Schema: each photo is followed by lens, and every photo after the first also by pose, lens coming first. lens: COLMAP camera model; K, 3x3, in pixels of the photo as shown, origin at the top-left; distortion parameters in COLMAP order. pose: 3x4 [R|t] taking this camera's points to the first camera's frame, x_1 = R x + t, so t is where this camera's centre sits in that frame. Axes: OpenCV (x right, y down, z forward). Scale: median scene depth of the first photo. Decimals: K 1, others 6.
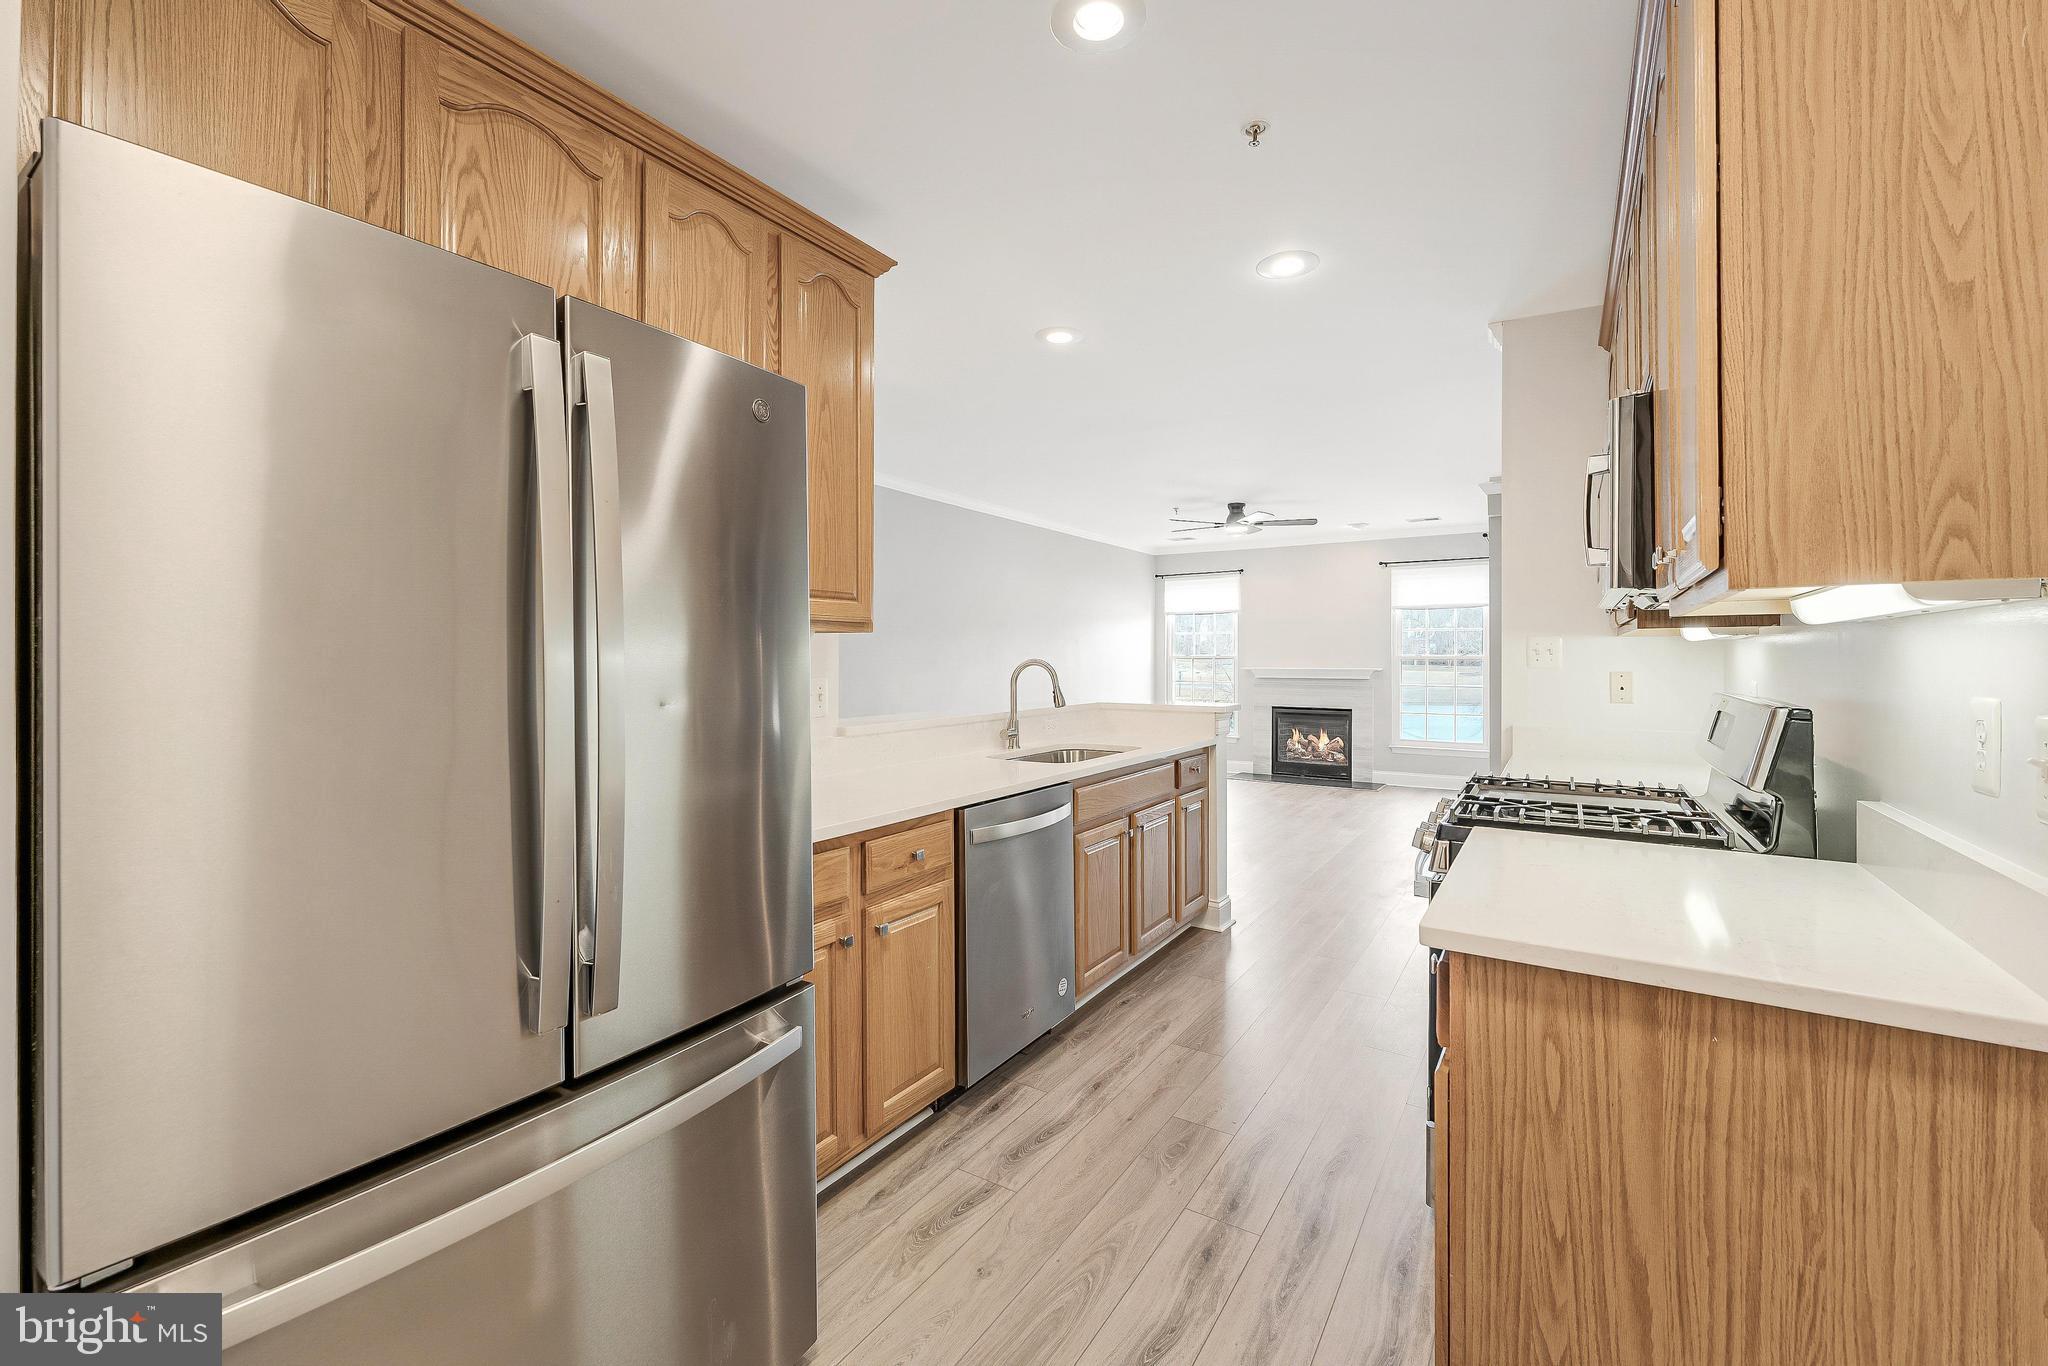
lens RADIAL K [[826.2, 0, 1033.6], [0, 826.2, 648.8], [0, 0, 1]] dist [0.000226, -0.000371]
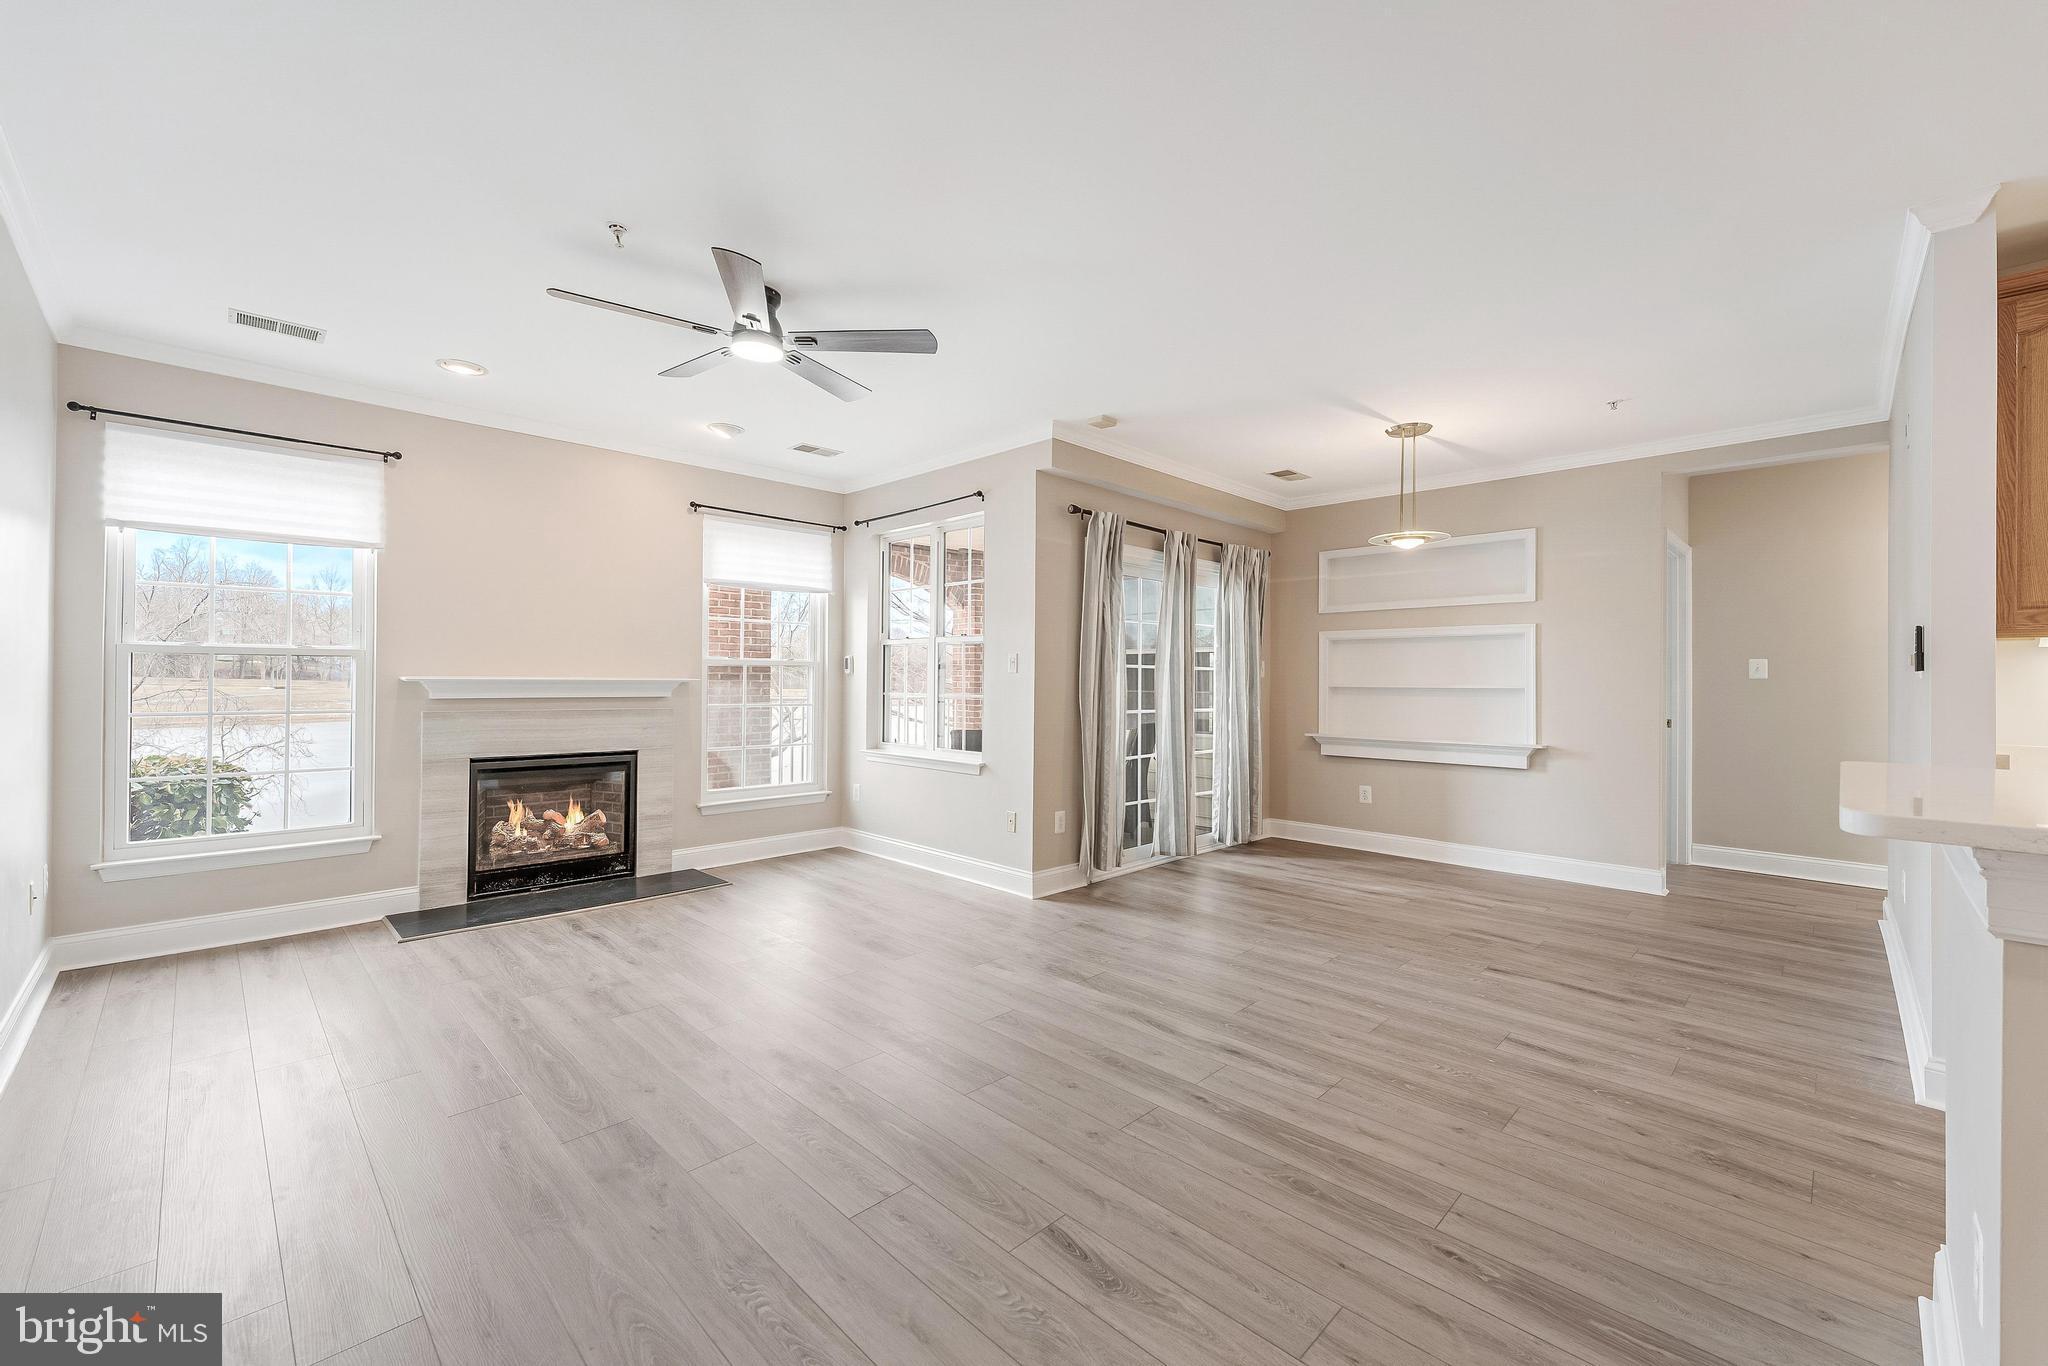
lens RADIAL K [[826.2, 0, 1030.9], [0, 826.2, 676.5], [0, 0, 1]] dist [0.000226, -0.000371]
pose [[0.208032, 0.004265, 0.978113, -0.313991], [-0.022725, 0.999742, 0.000474, 0.043661], [-0.977858, -0.022326, 0.208075, 1.711799]]
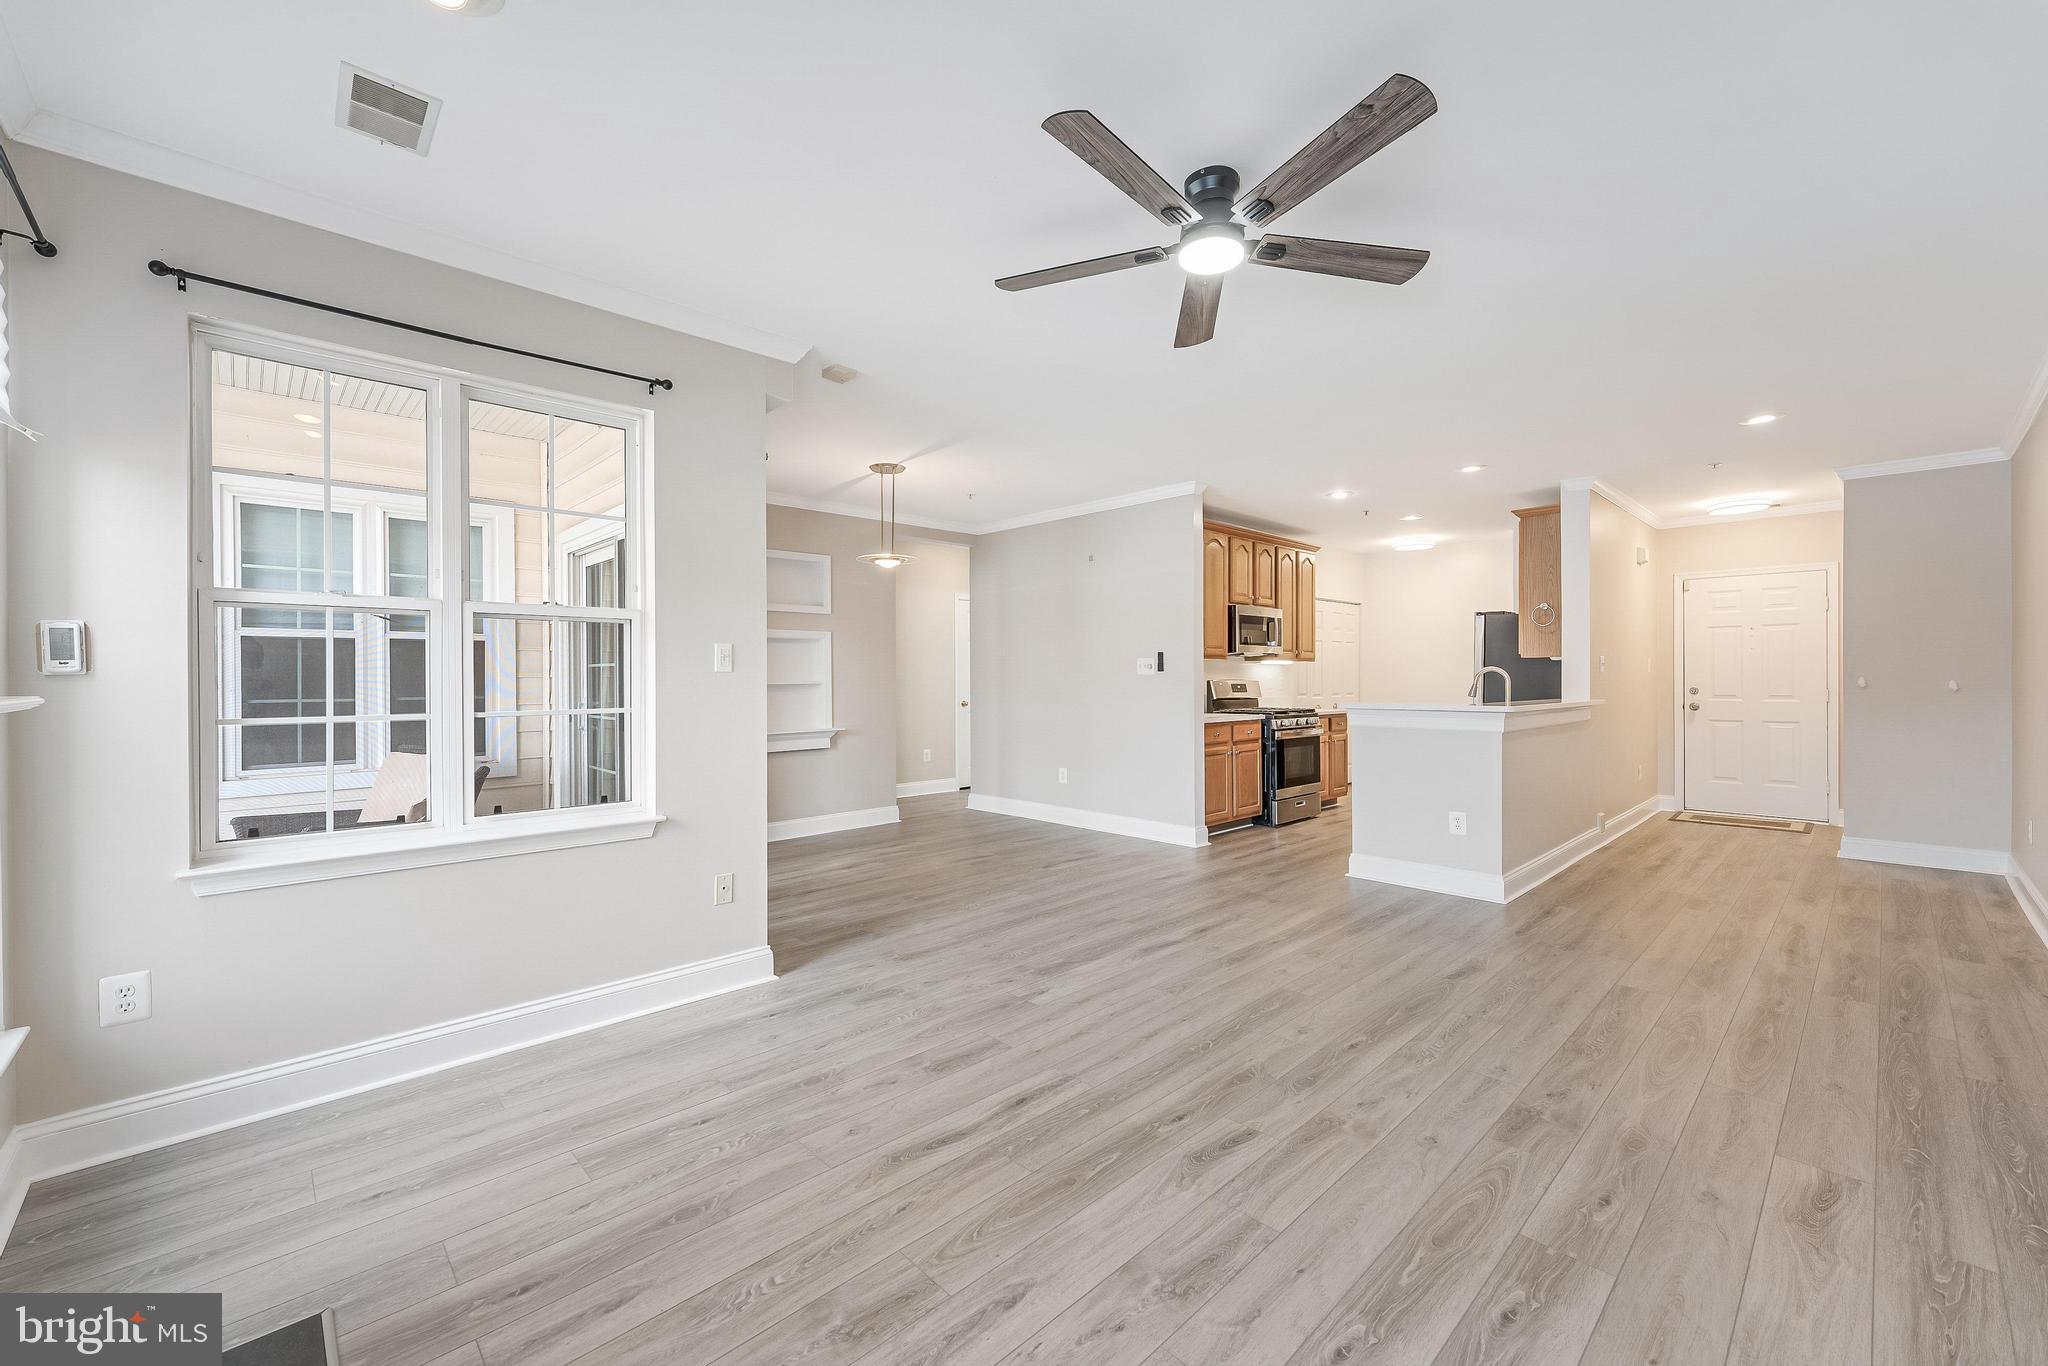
lens RADIAL K [[826.2, 0, 1027.3], [0, 826.2, 682.5], [0, 0, 1]] dist [0.000226, -0.000371]
pose [[-0.972582, 0.002921, 0.232543, 0.535412], [0.001141, 0.999969, -0.007787, 0.059239], [-0.232558, -0.007308, -0.972555, 2.967756]]
